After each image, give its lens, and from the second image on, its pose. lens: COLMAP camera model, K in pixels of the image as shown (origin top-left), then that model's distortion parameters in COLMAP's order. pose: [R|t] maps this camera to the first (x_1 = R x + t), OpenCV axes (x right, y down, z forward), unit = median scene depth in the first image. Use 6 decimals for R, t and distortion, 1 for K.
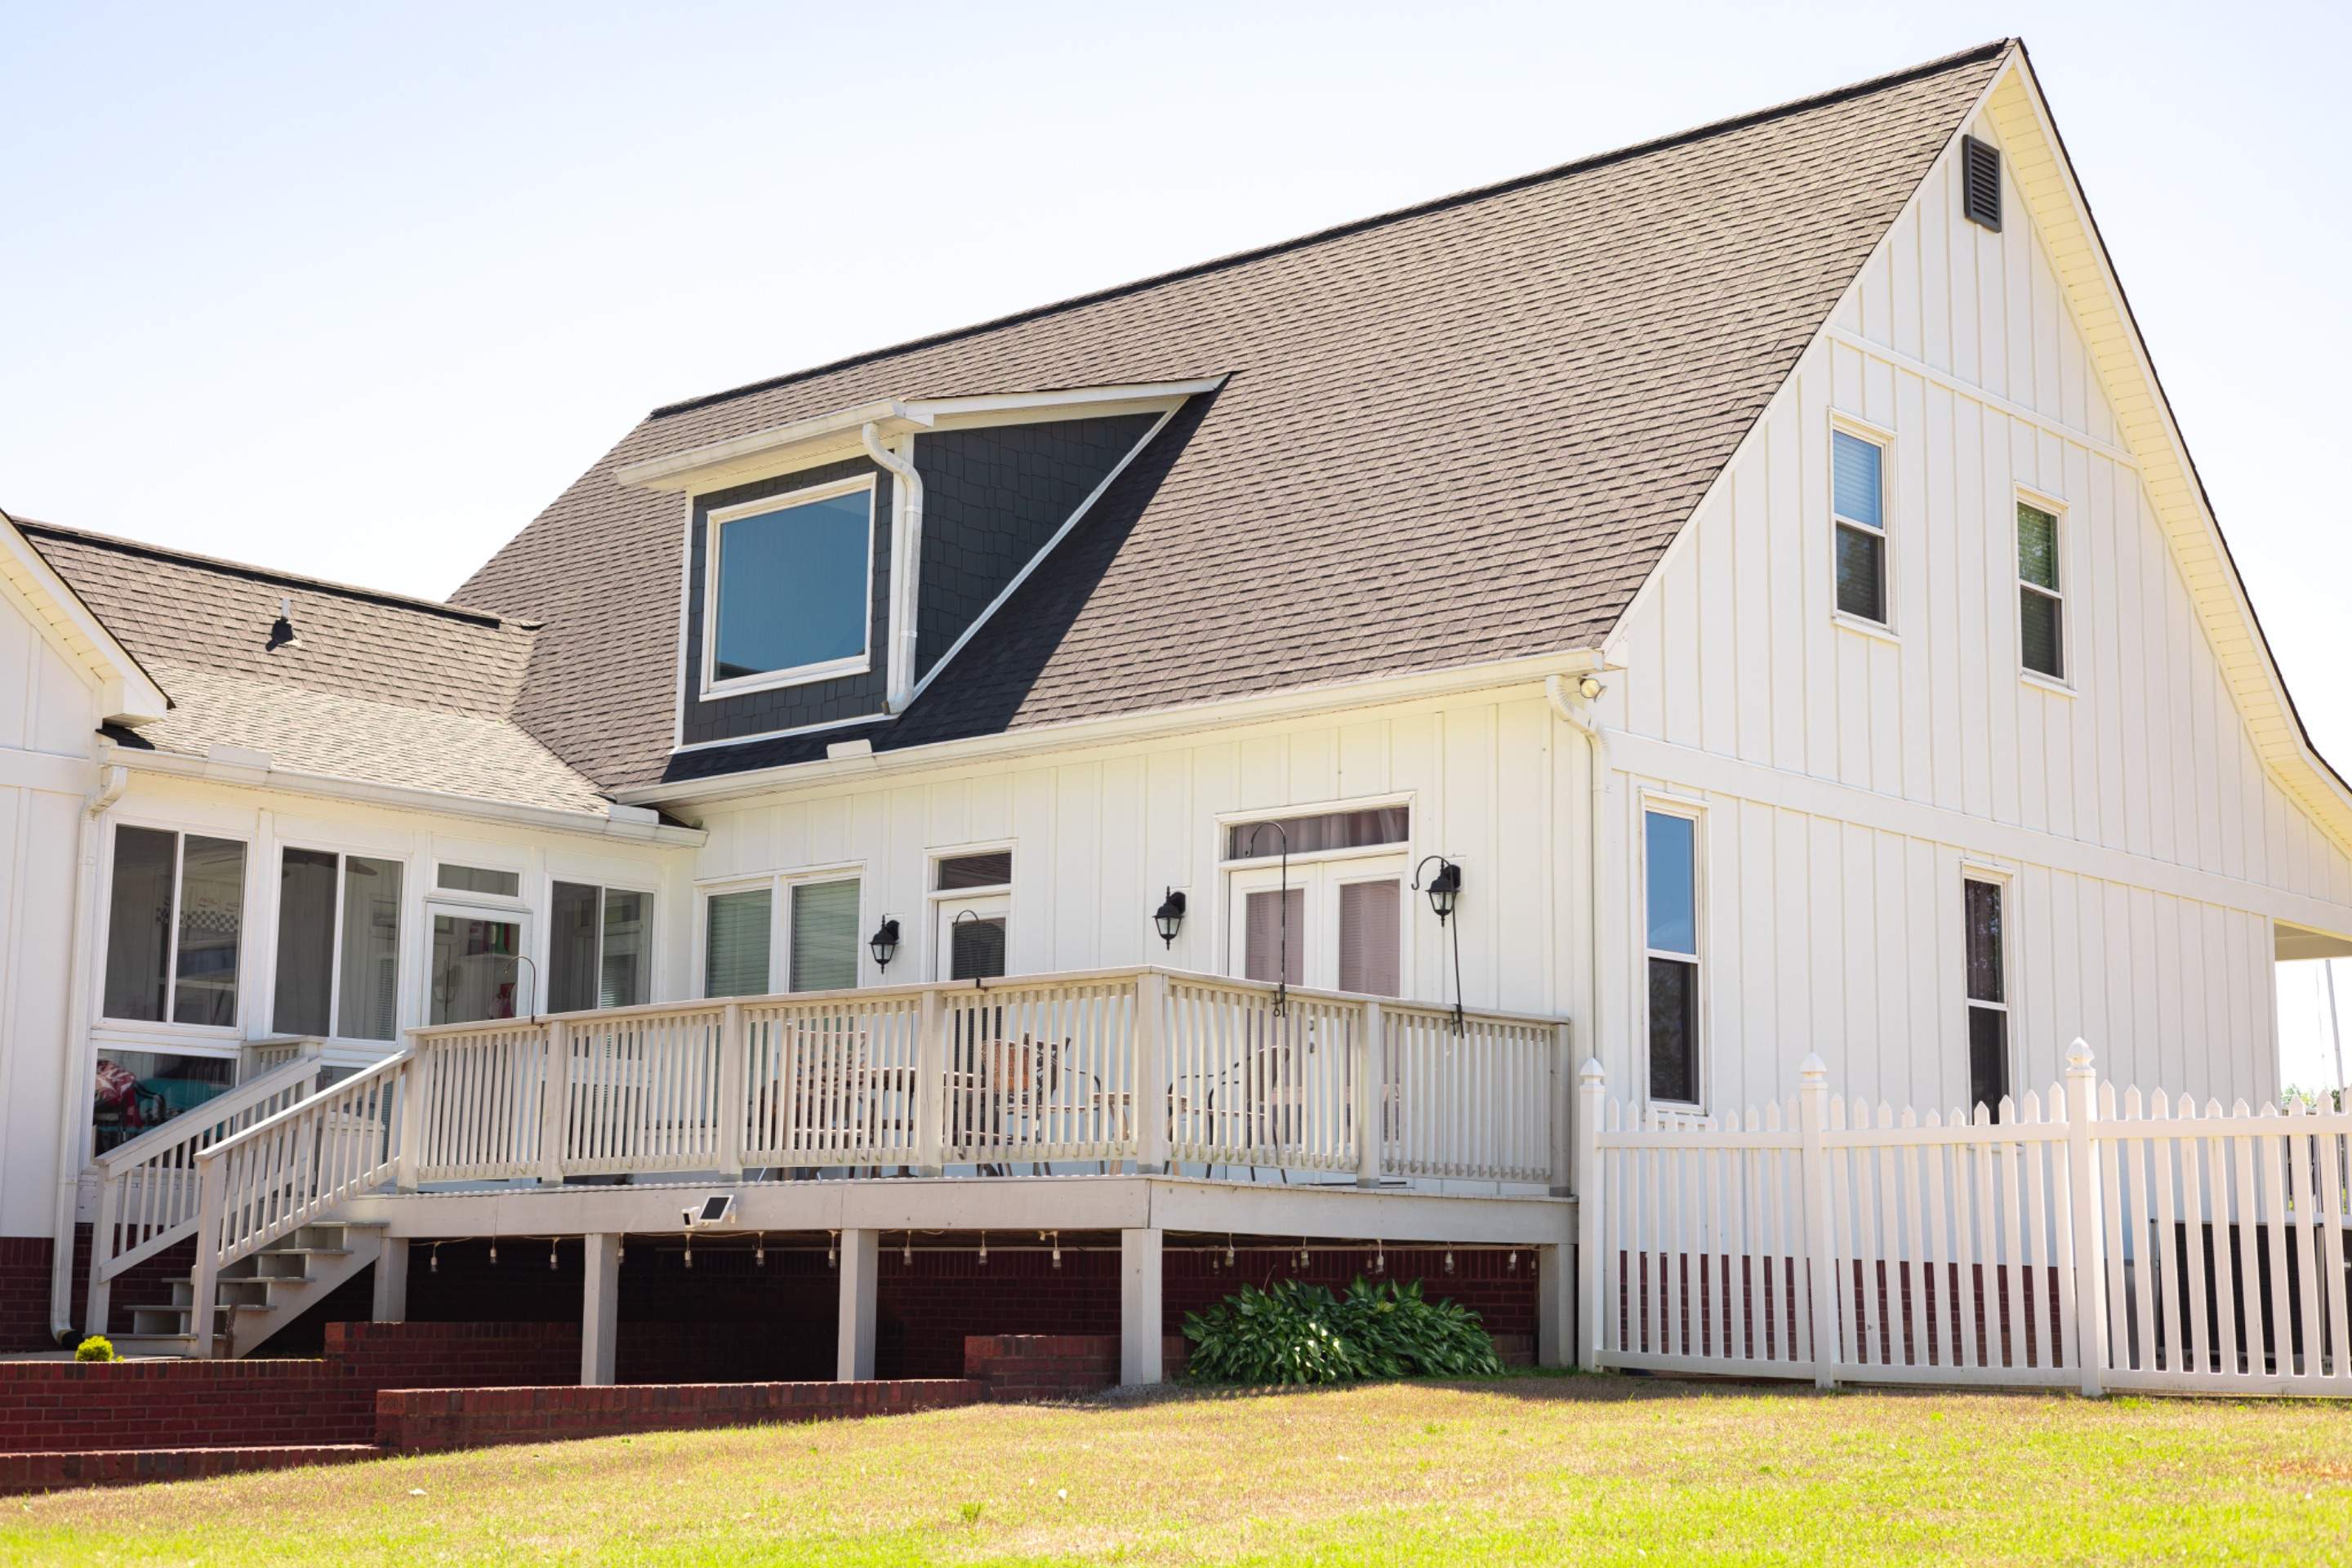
lens RADIAL K [[3171.4, 0, 1176.0], [0, 3171.4, 784.0], [0, 0, 1]] dist [-0.009080, -0.044190]
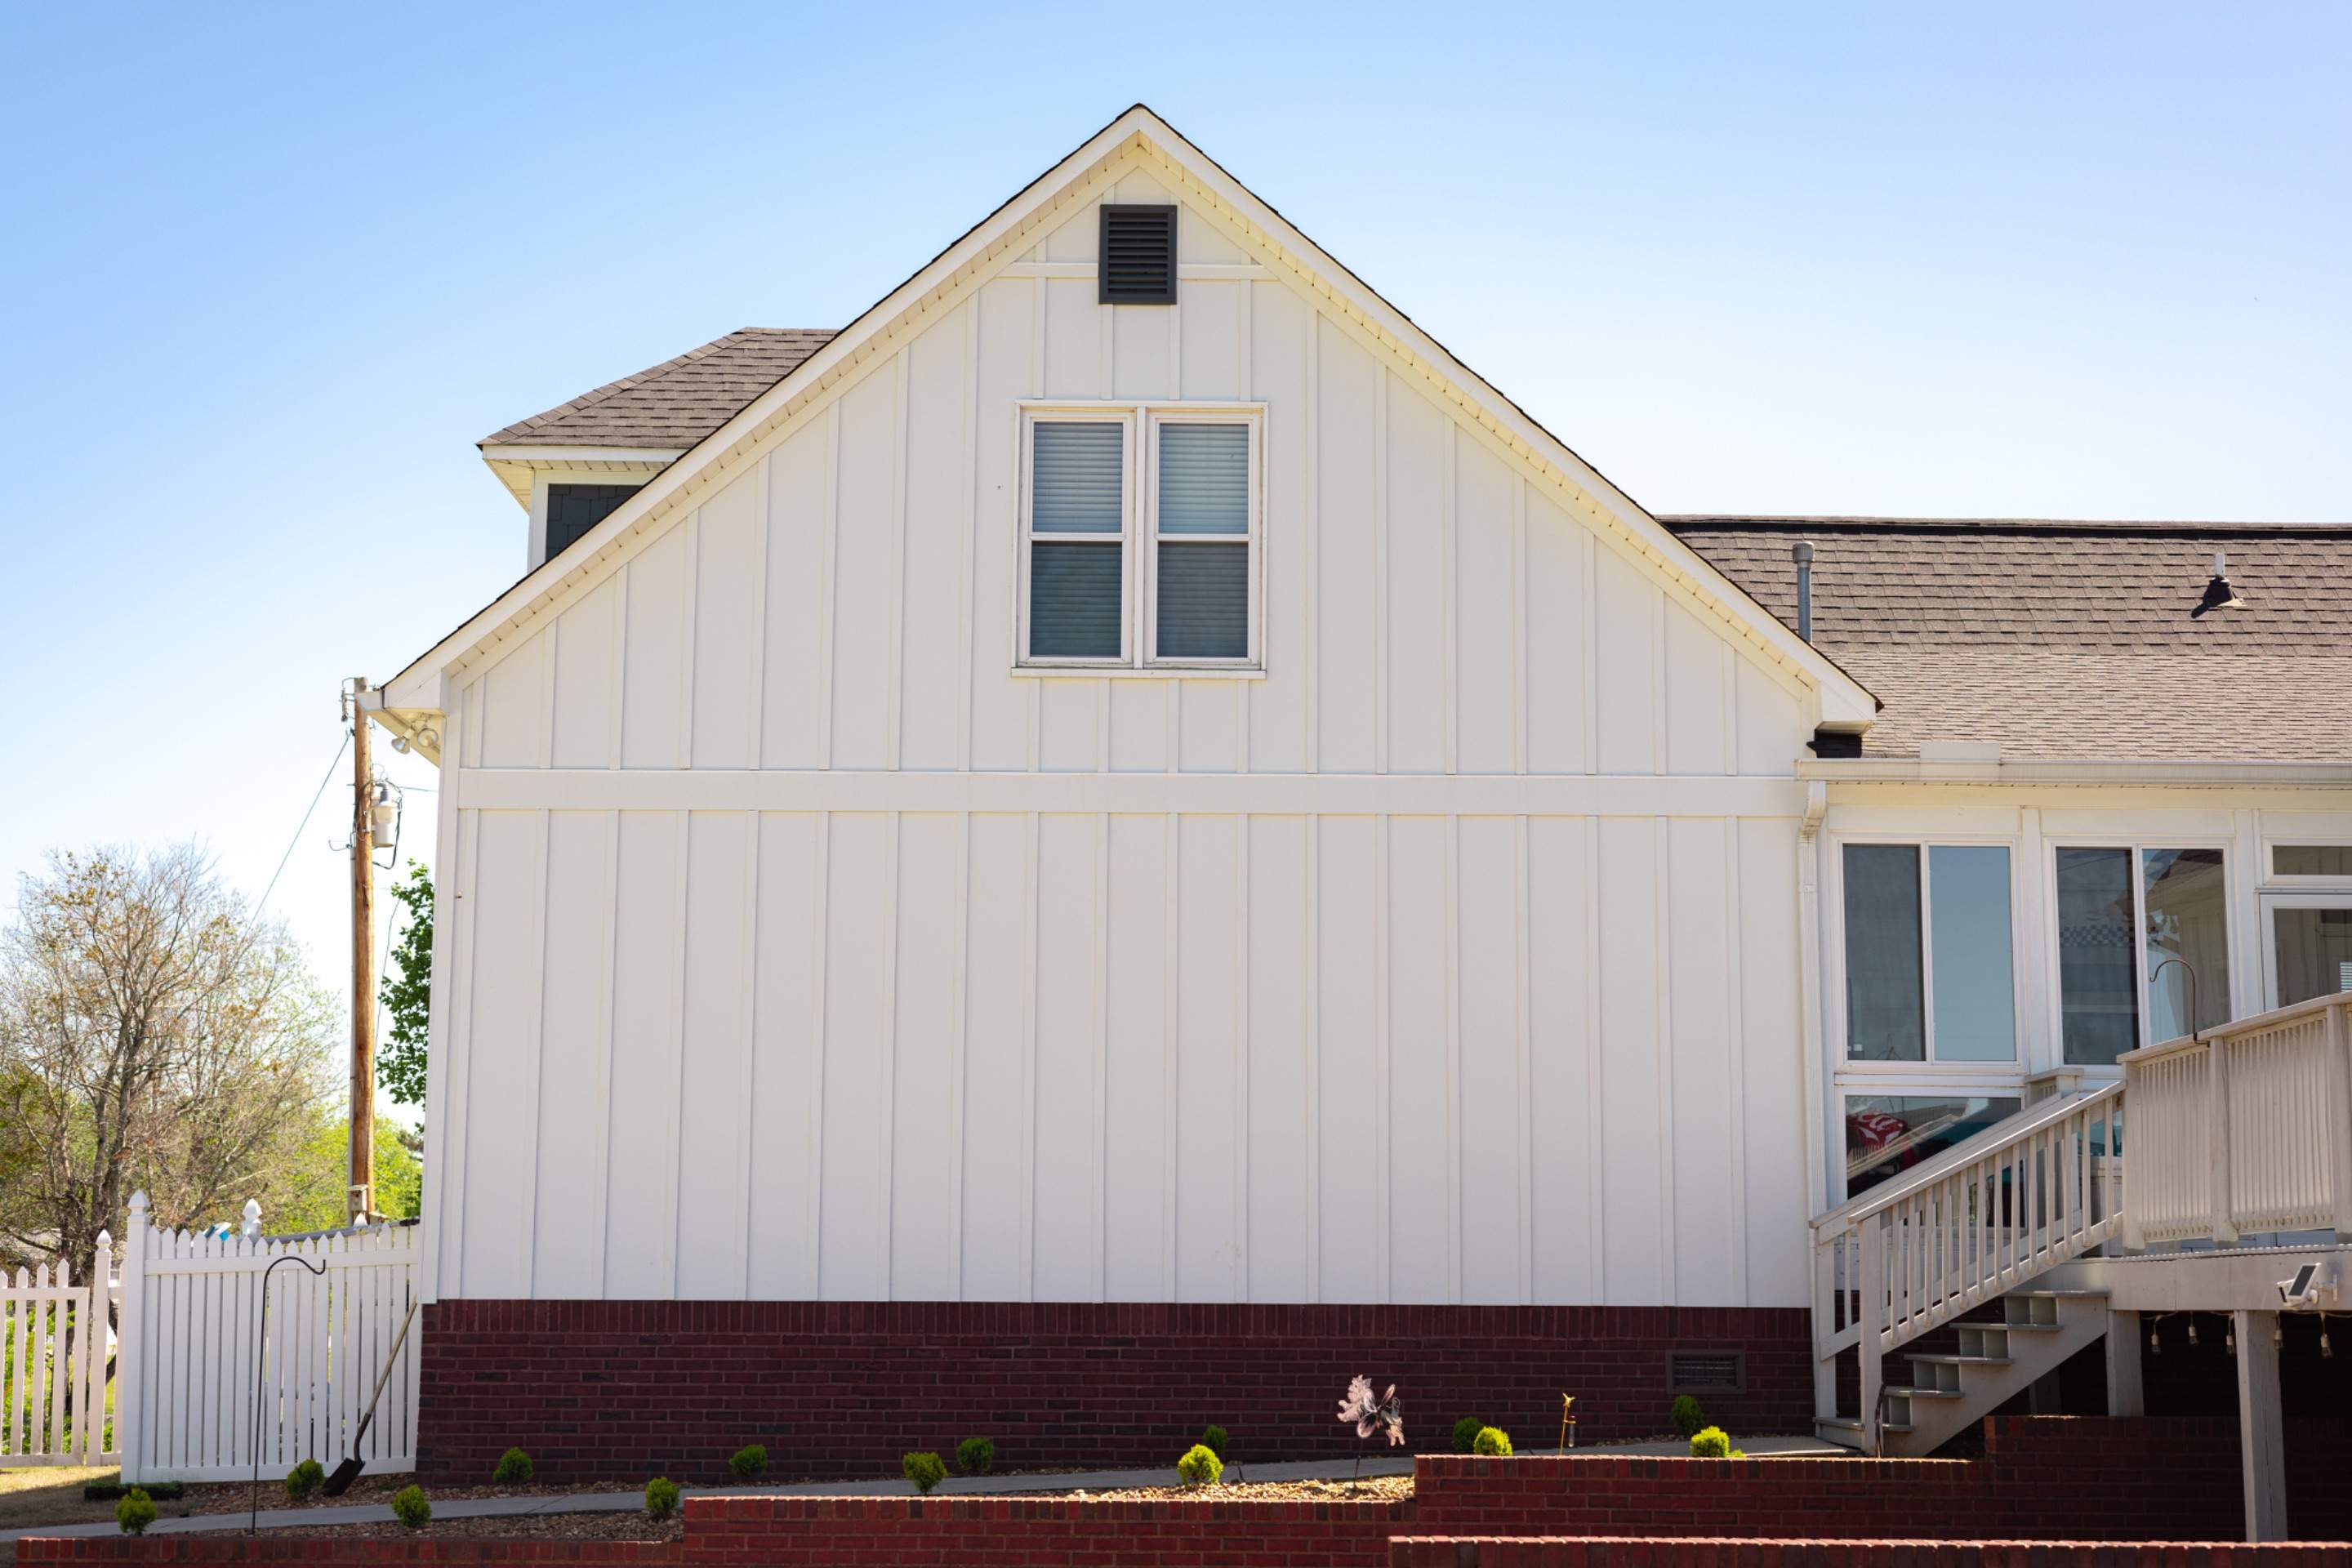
lens RADIAL K [[3171.4, 0, 1176.0], [0, 3171.4, 784.0], [0, 0, 1]] dist [-0.009080, -0.044190]
pose [[0.657729, -0.119590, -0.743701, 0.208954], [0.116348, 0.991597, -0.056555, 0.024368], [0.744215, -0.049330, 0.666116, 0.261776]]
